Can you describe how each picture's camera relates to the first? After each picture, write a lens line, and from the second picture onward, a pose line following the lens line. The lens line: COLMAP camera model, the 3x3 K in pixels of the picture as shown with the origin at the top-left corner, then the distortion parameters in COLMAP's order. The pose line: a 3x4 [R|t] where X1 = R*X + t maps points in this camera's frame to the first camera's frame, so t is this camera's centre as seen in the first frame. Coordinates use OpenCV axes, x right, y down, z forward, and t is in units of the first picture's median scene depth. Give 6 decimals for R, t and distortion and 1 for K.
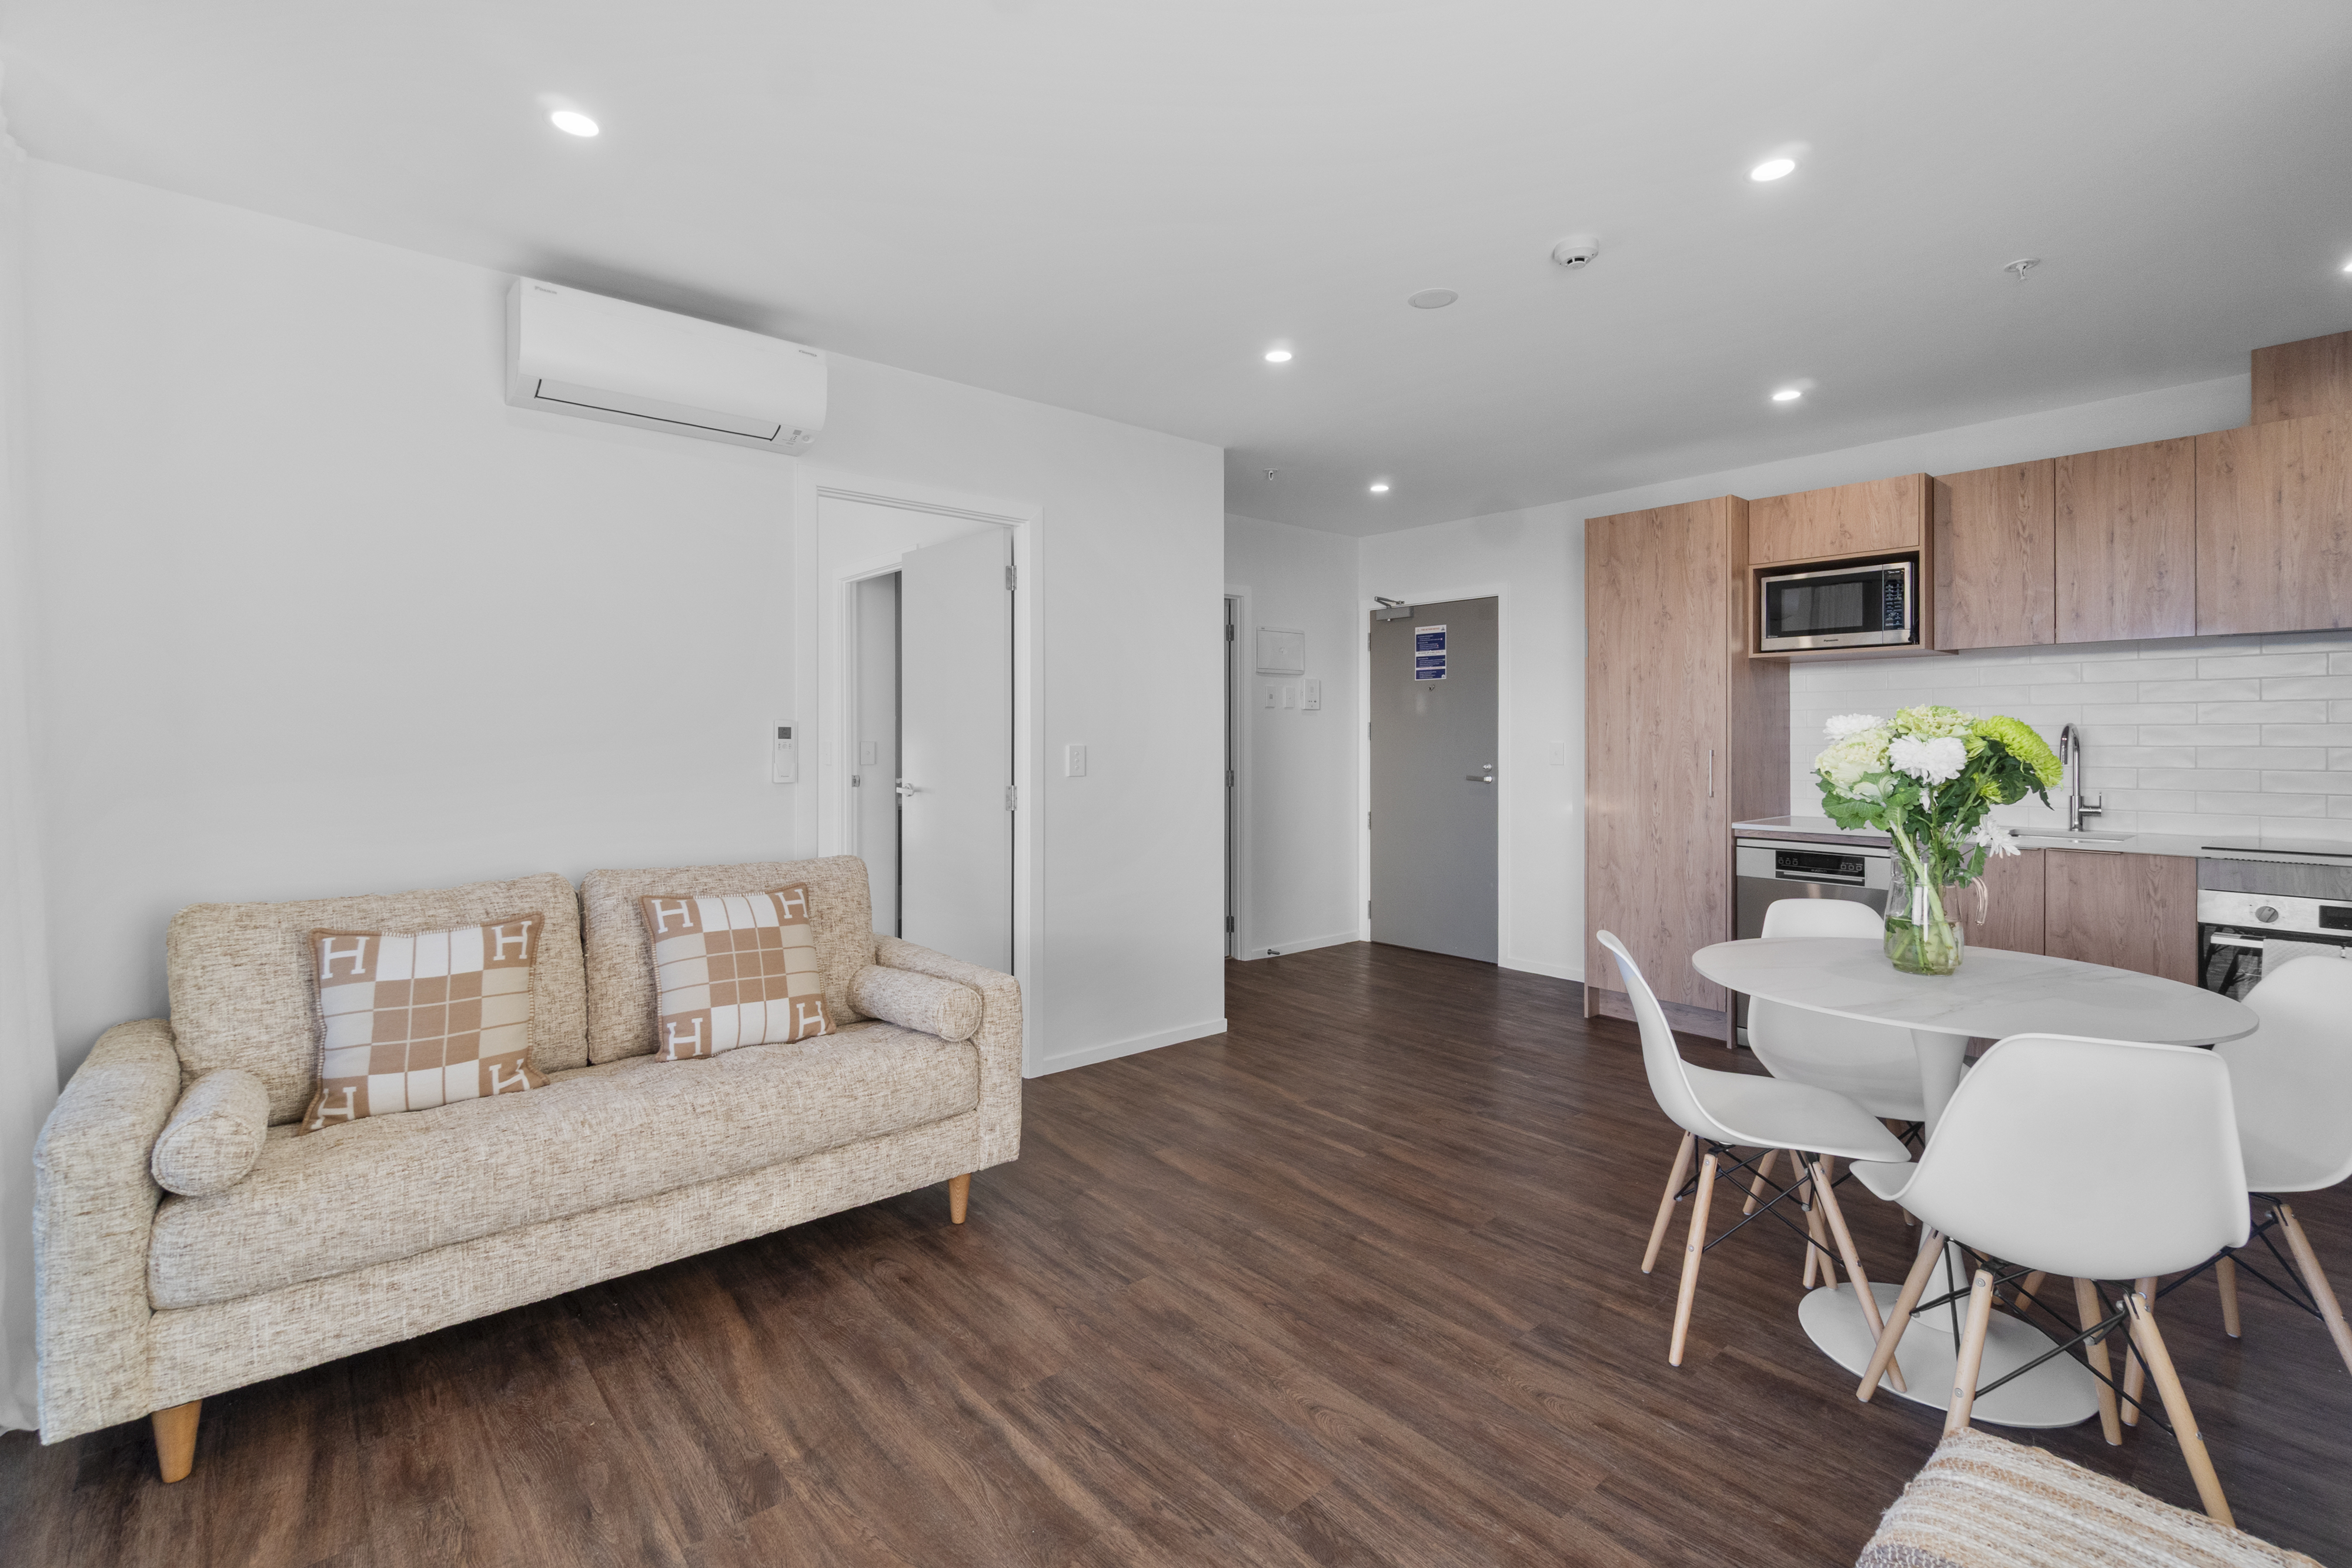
lens RADIAL K [[1059.8, 0, 1175.8], [0, 1059.8, 736.0], [0, 0, 1]] dist [0.001770, 0.000277]
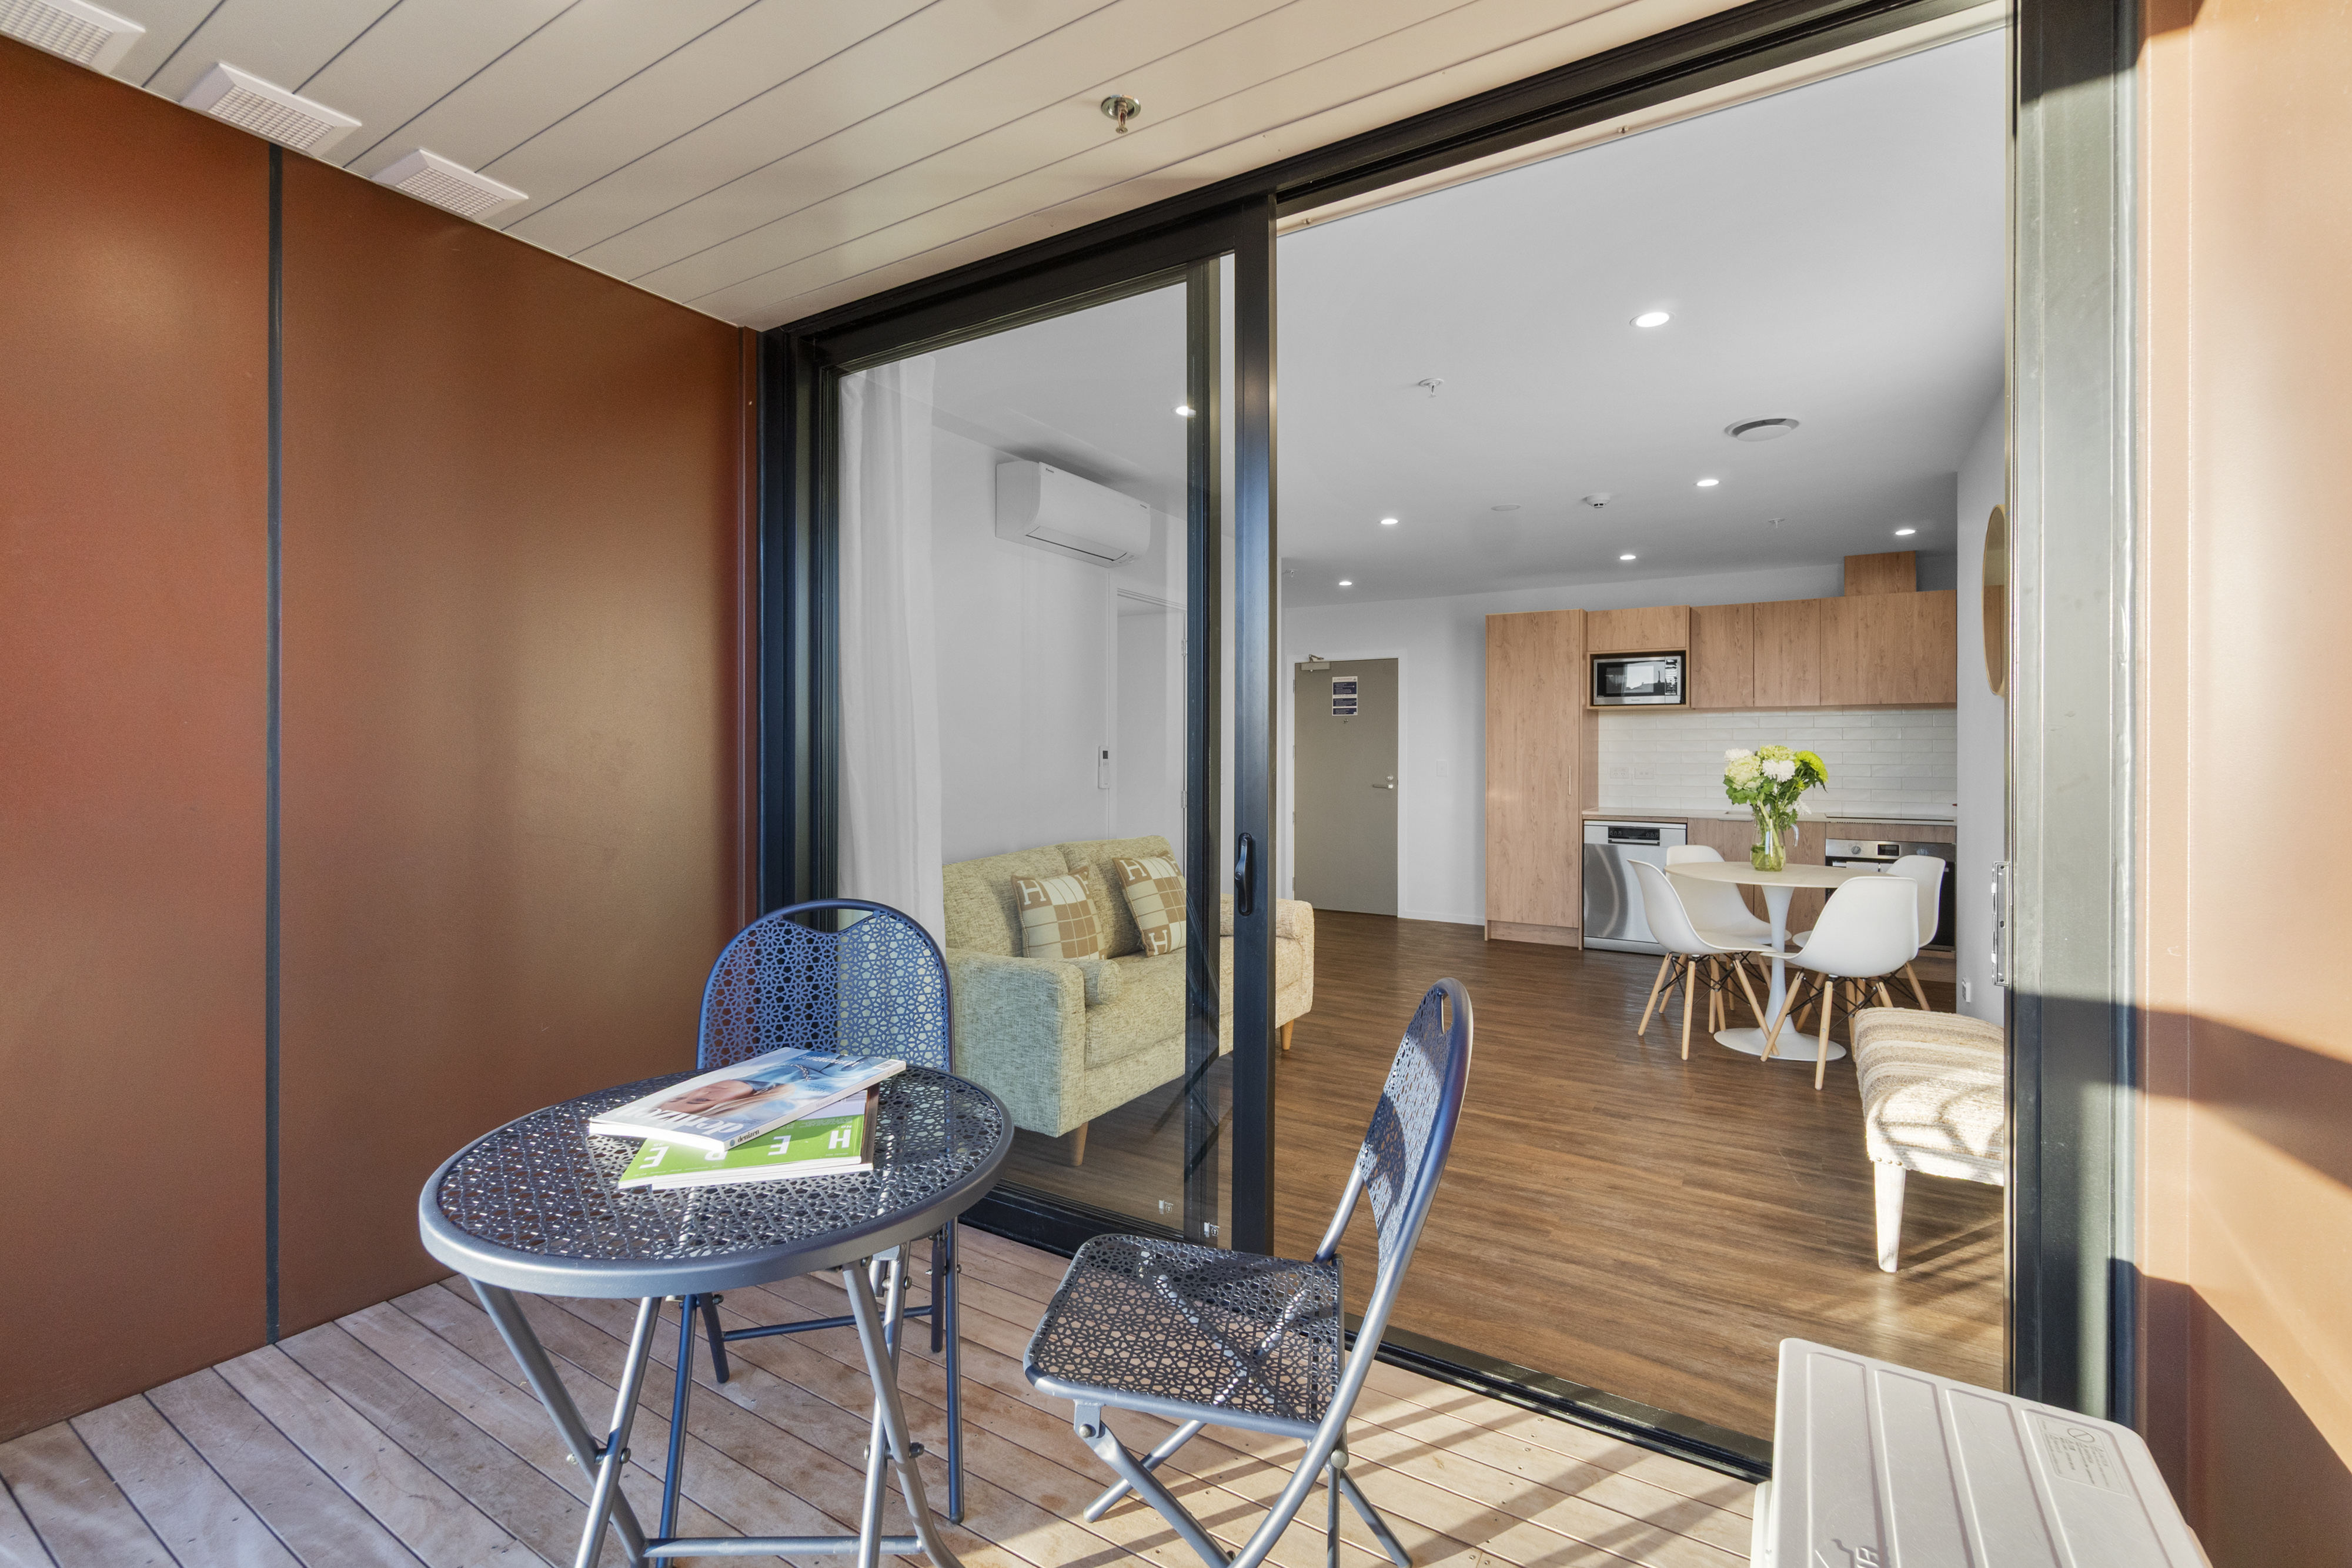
lens RADIAL K [[1032.1, 0, 1171.6], [0, 1032.1, 749.8], [0, 0, 1]] dist [-0.003211, -0.000398]
pose [[0.952551, 0.004279, 0.304350, -0.605482], [-0.003577, 0.999990, -0.002863, -0.005346], [-0.304359, 0.001639, 0.952556, -0.342077]]
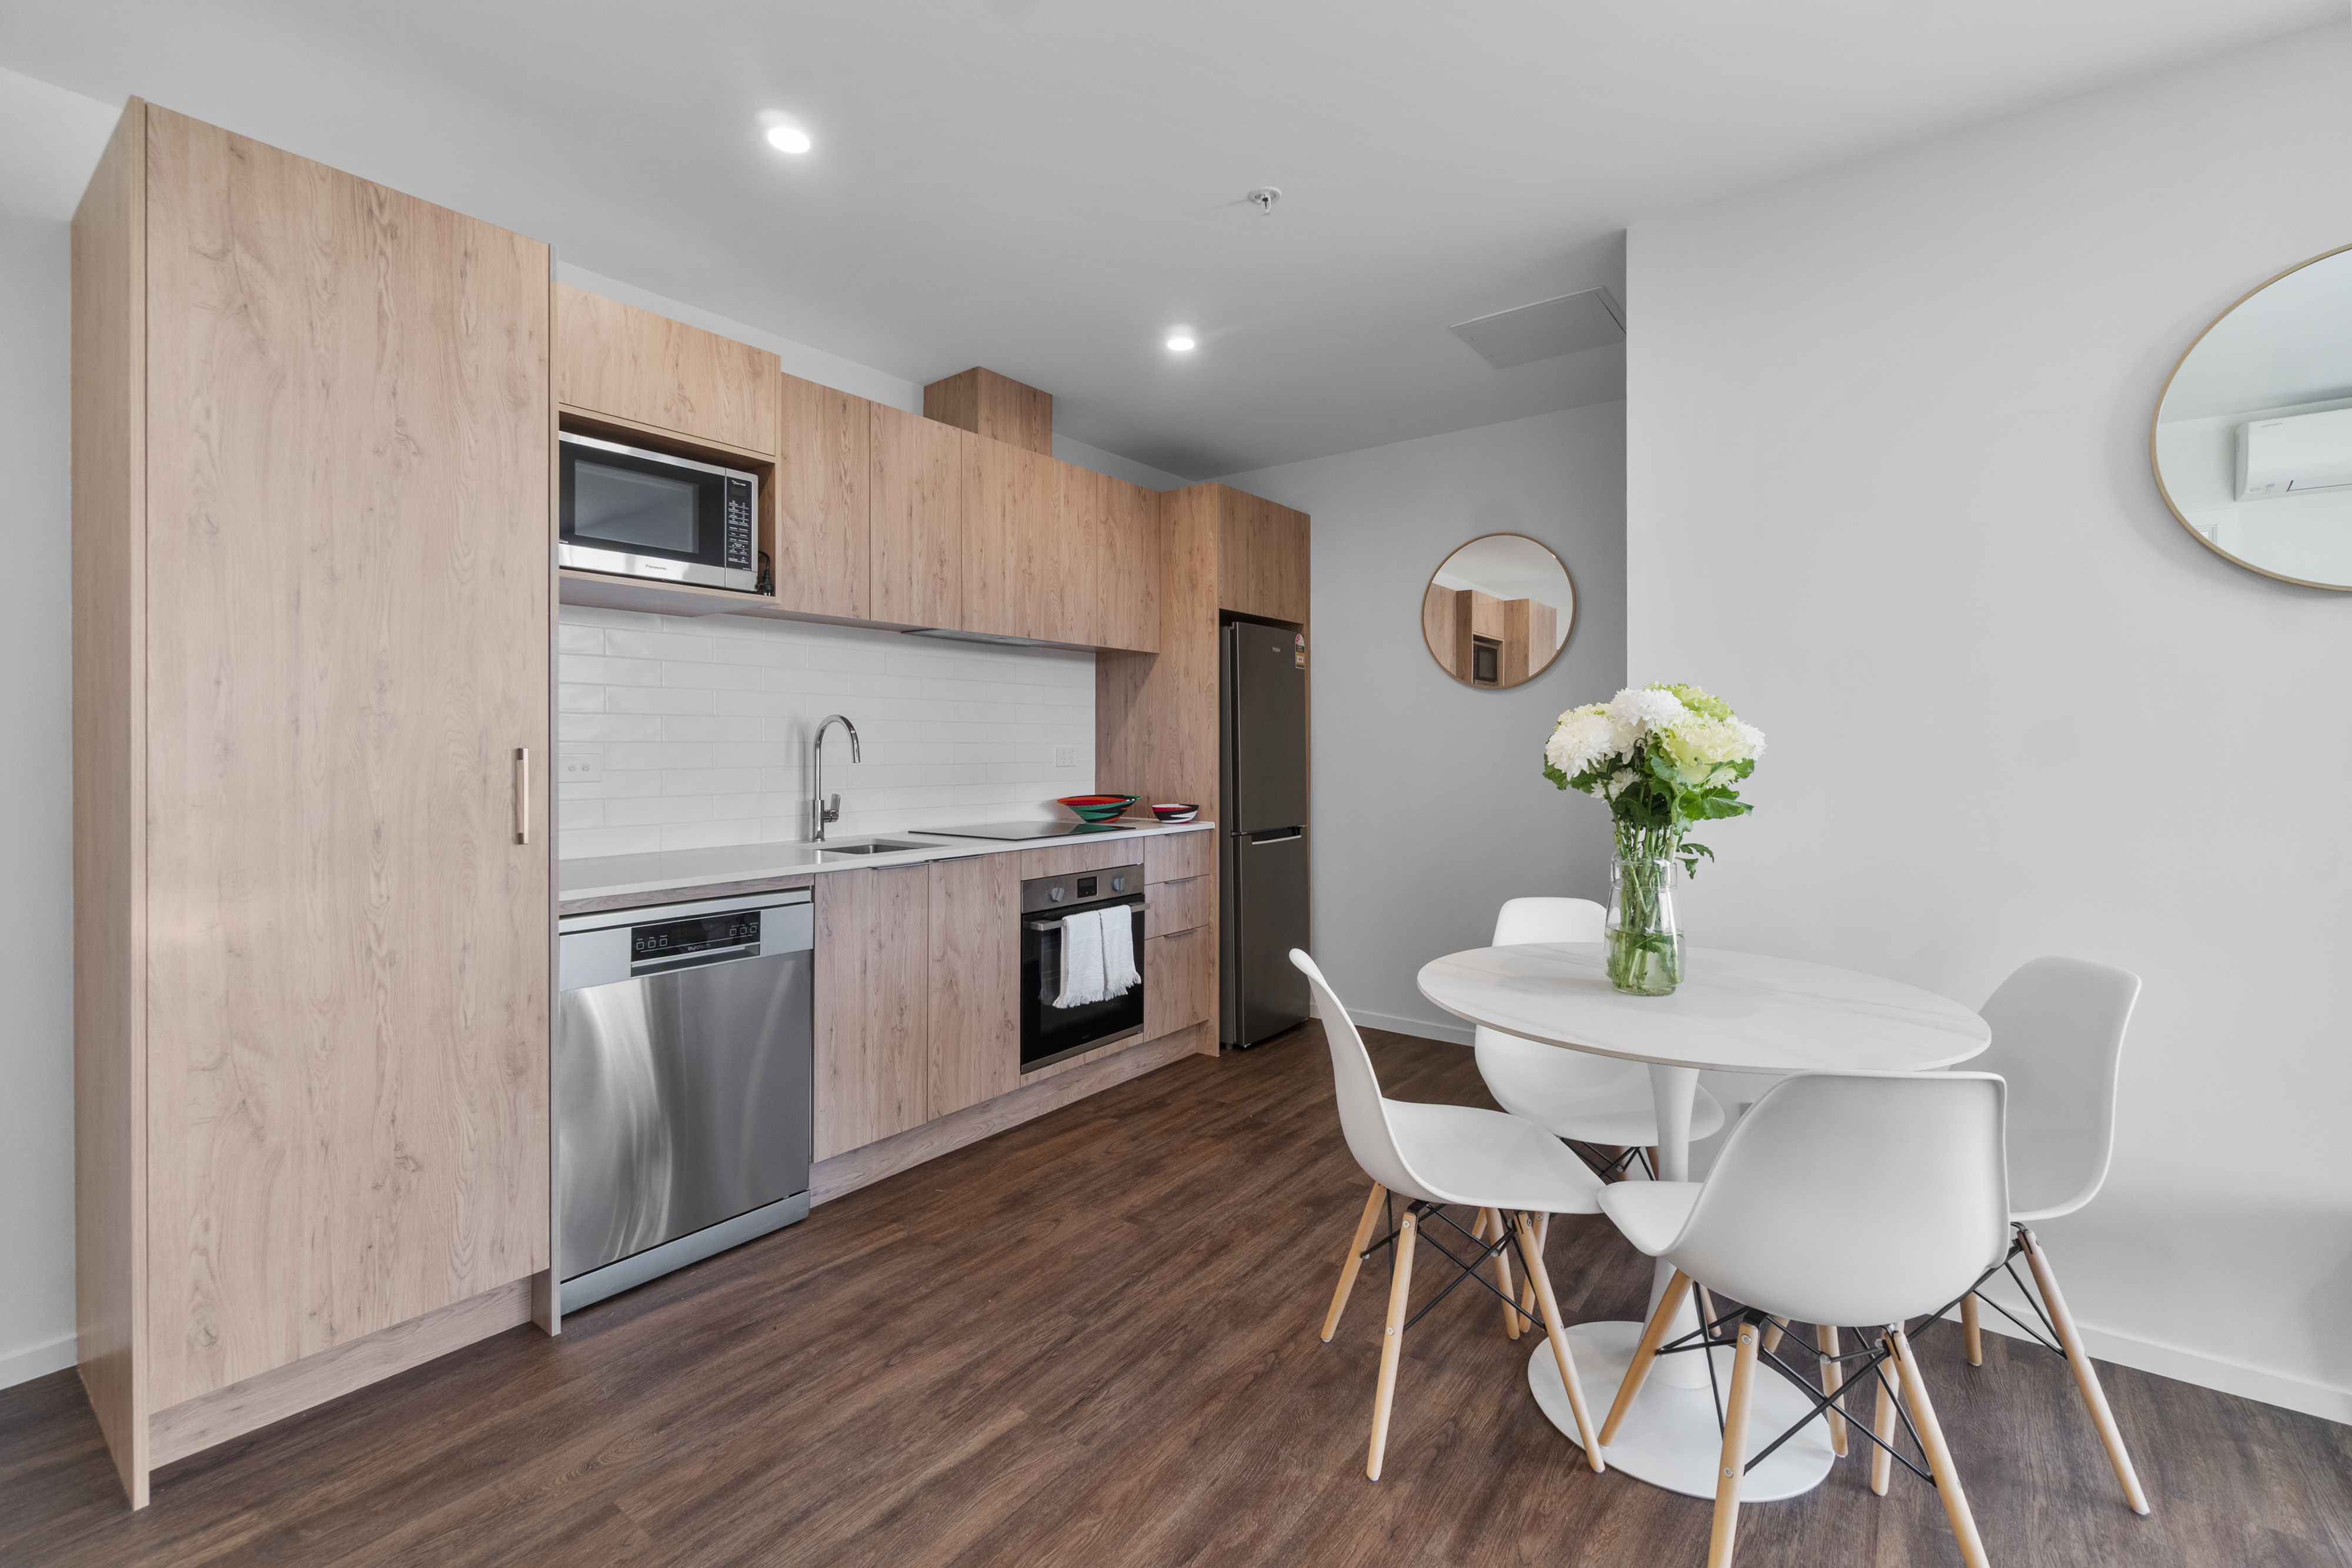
lens RADIAL K [[1032.1, 0, 1171.6], [0, 1032.1, 749.8], [0, 0, 1]] dist [-0.003211, -0.000398]
pose [[-0.218883, -0.001963, 0.975749, -0.025480], [0.000053, 0.999998, 0.002023, 0.014061], [-0.975751, 0.000494, -0.218882, 0.894502]]
